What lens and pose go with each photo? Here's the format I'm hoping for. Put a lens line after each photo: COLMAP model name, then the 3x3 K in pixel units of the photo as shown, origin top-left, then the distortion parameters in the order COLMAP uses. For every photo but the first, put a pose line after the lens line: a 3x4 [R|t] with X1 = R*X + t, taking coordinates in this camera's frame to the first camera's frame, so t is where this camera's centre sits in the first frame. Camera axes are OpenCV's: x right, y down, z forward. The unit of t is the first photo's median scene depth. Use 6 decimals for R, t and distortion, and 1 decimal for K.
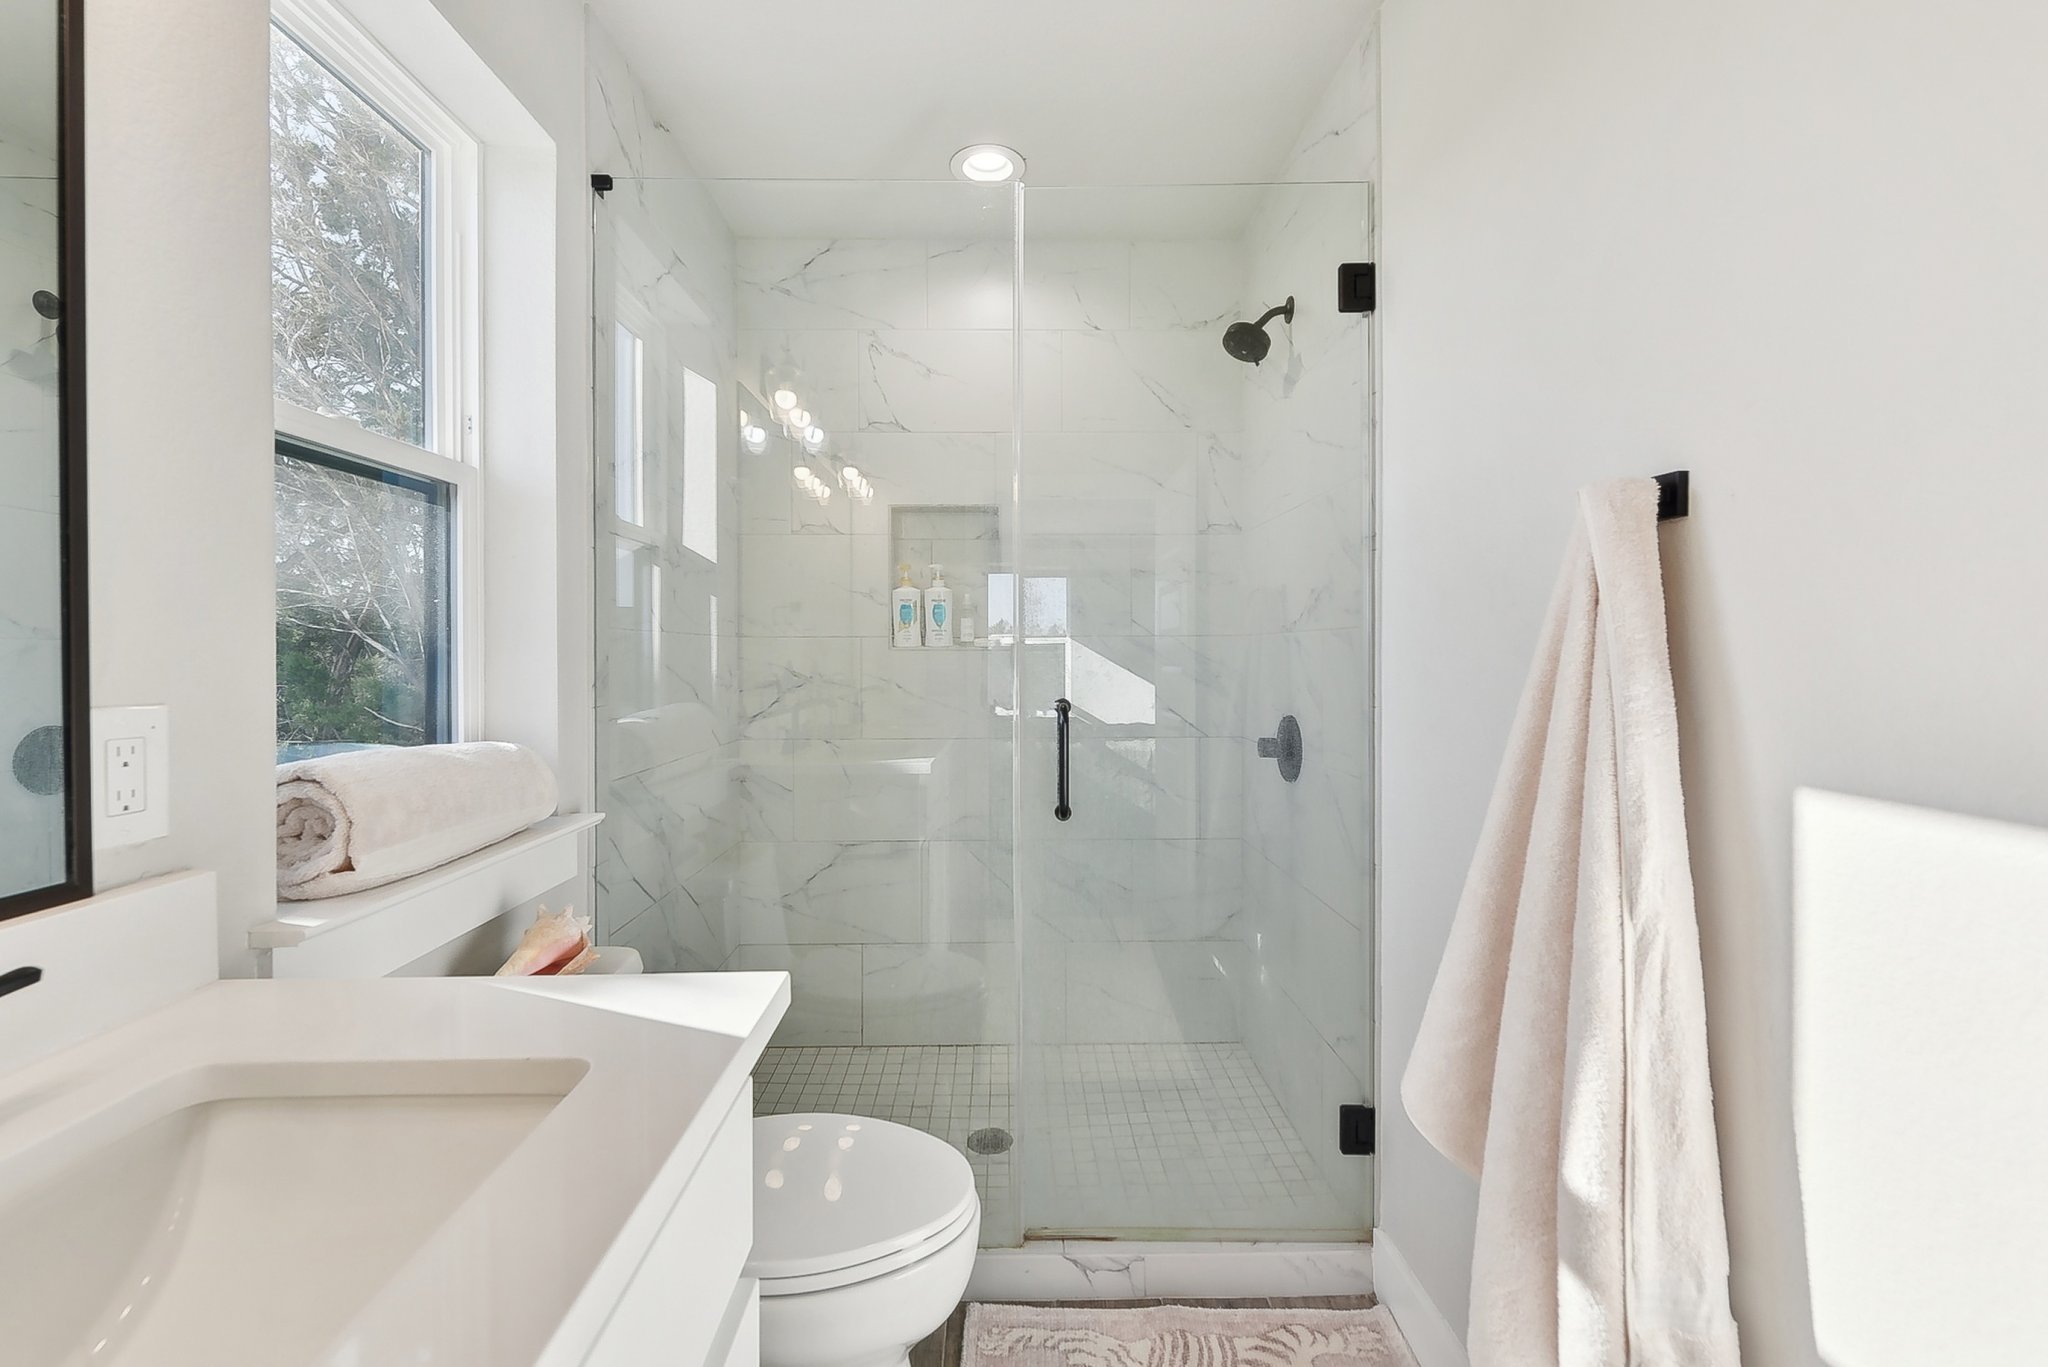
lens RADIAL K [[852.4, 0, 1019.1], [0, 852.4, 702.9], [0, 0, 1]] dist [0.006182, -0.005040]
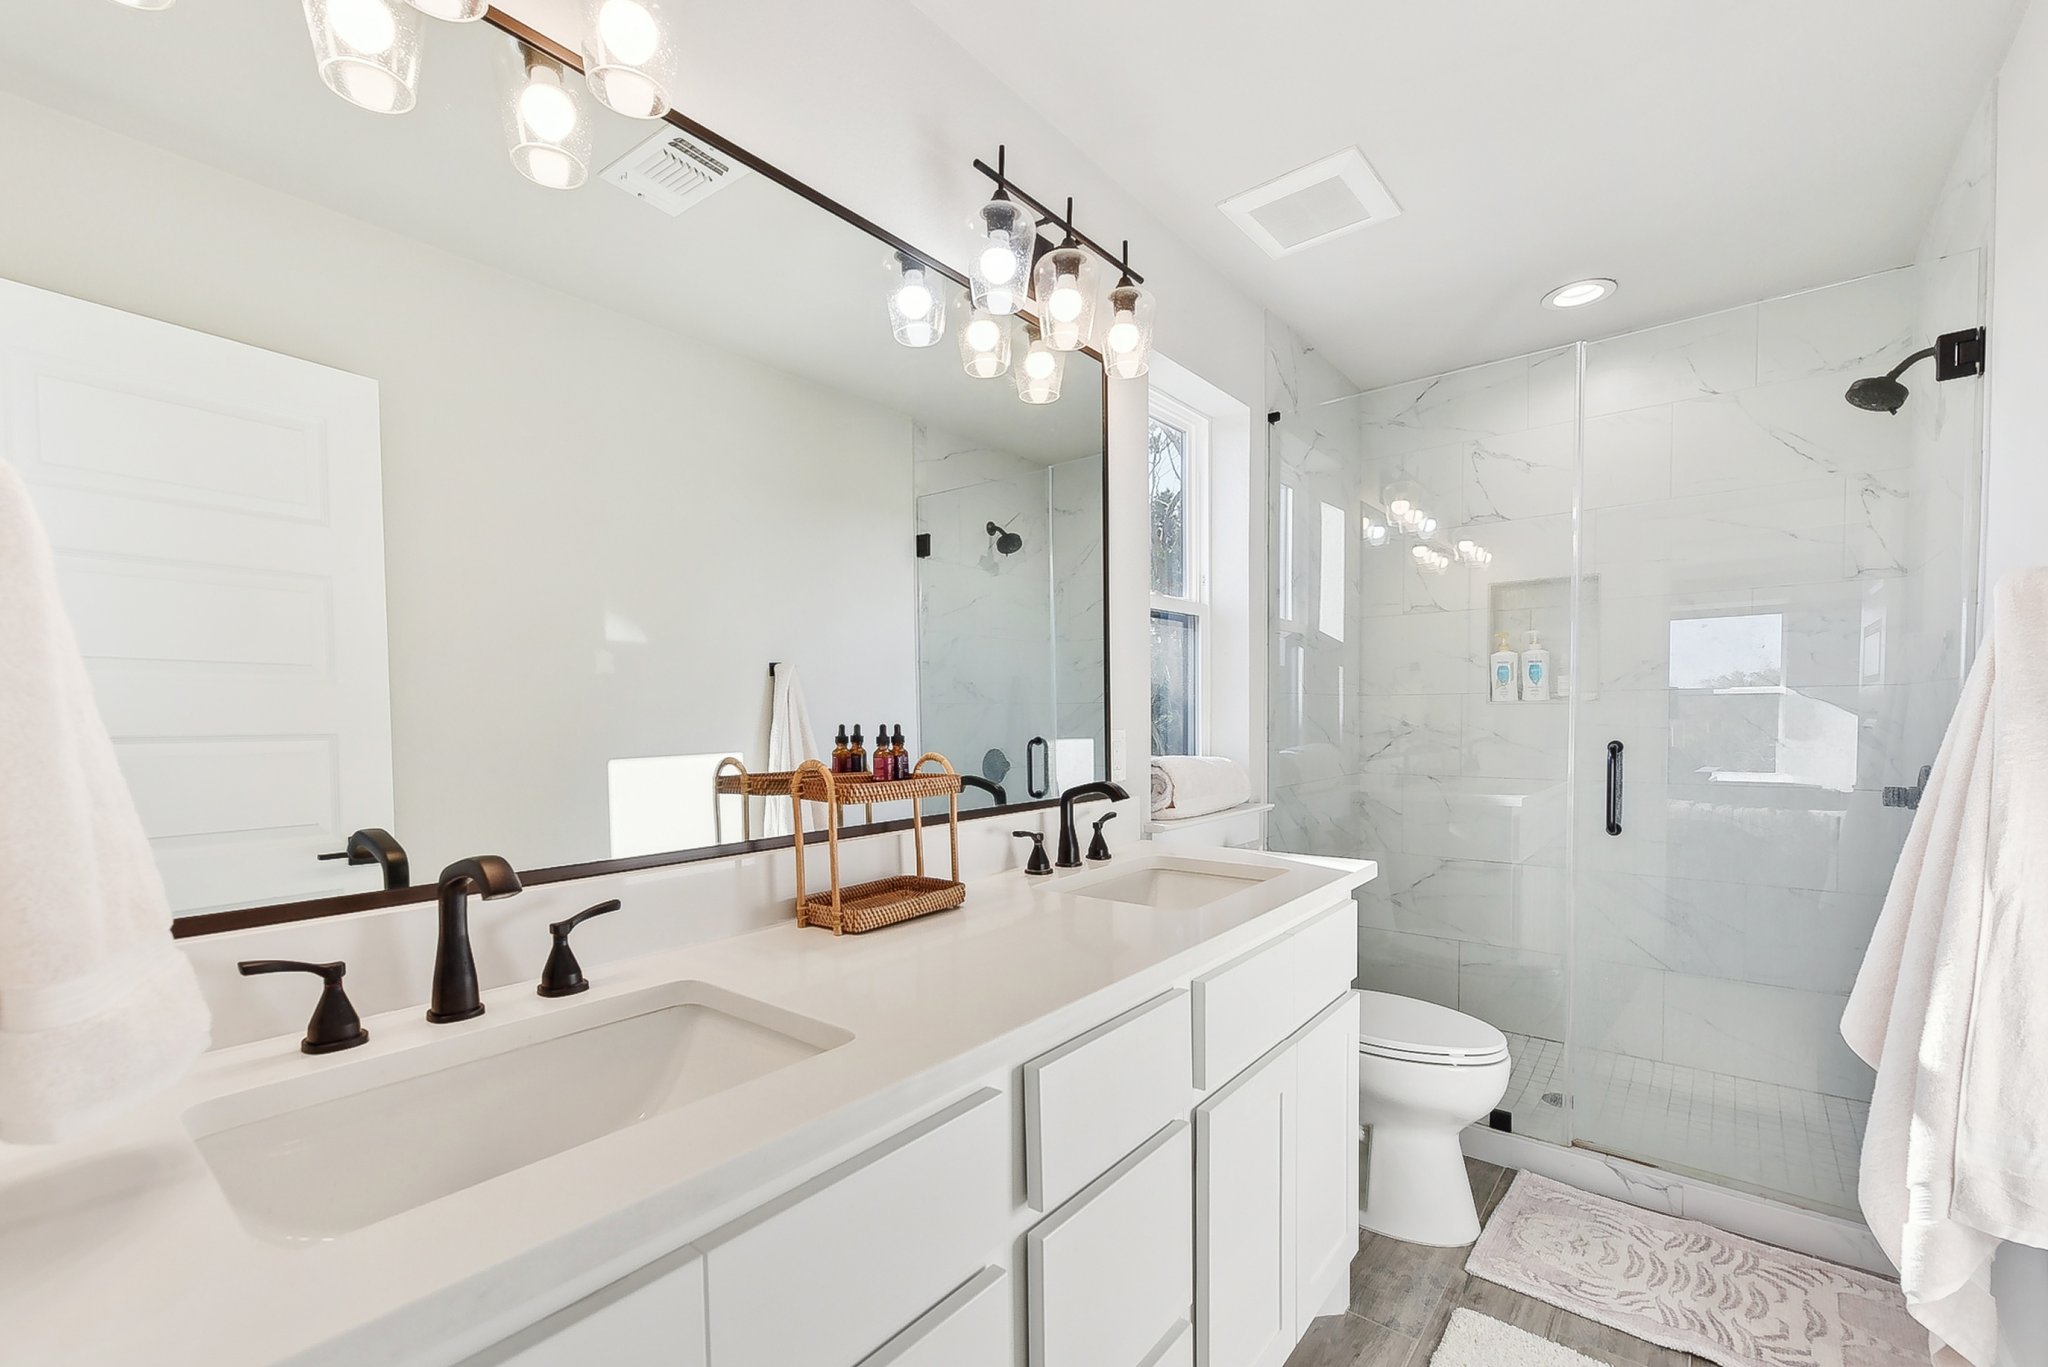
lens RADIAL K [[852.4, 0, 1019.1], [0, 852.4, 702.9], [0, 0, 1]] dist [0.006182, -0.005040]
pose [[0.762483, -0.012649, -0.646885, 0.148982], [-0.029879, 0.998054, -0.054733, 0.026279], [0.646318, 0.061061, 0.760621, -0.417533]]
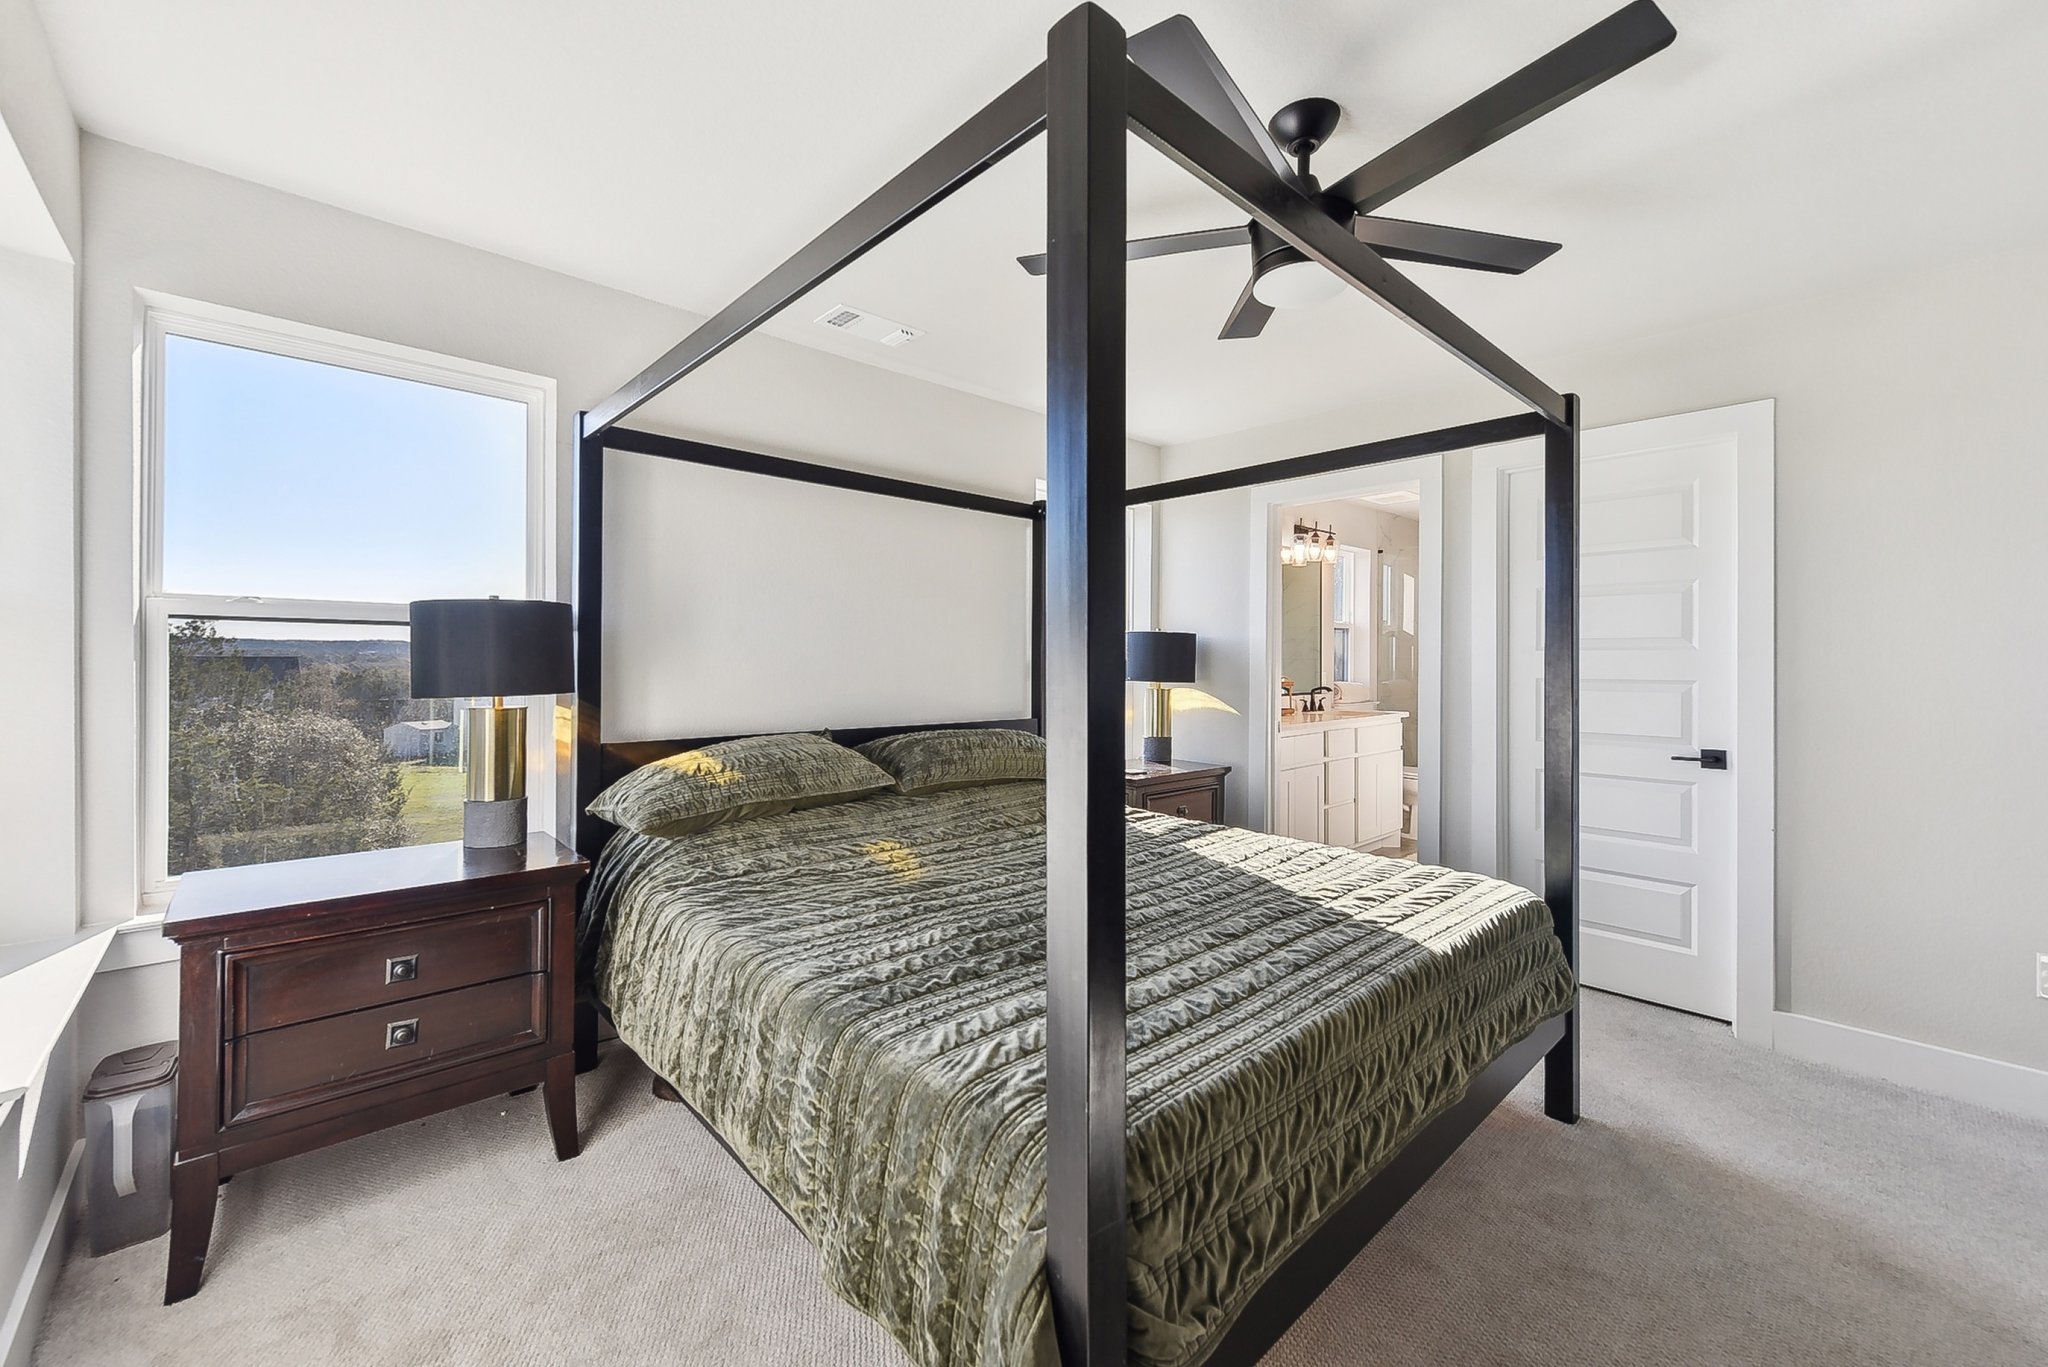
lens RADIAL K [[826.3, 0, 1027.9], [0, 826.3, 659.1], [0, 0, 1]] dist [-0.000098, -0.000005]
pose [[0.666210, -0.000281, -0.745764, 1.030441], [-0.047434, 0.997959, -0.042750, 0.122029], [0.744254, 0.063855, 0.664837, -2.214967]]
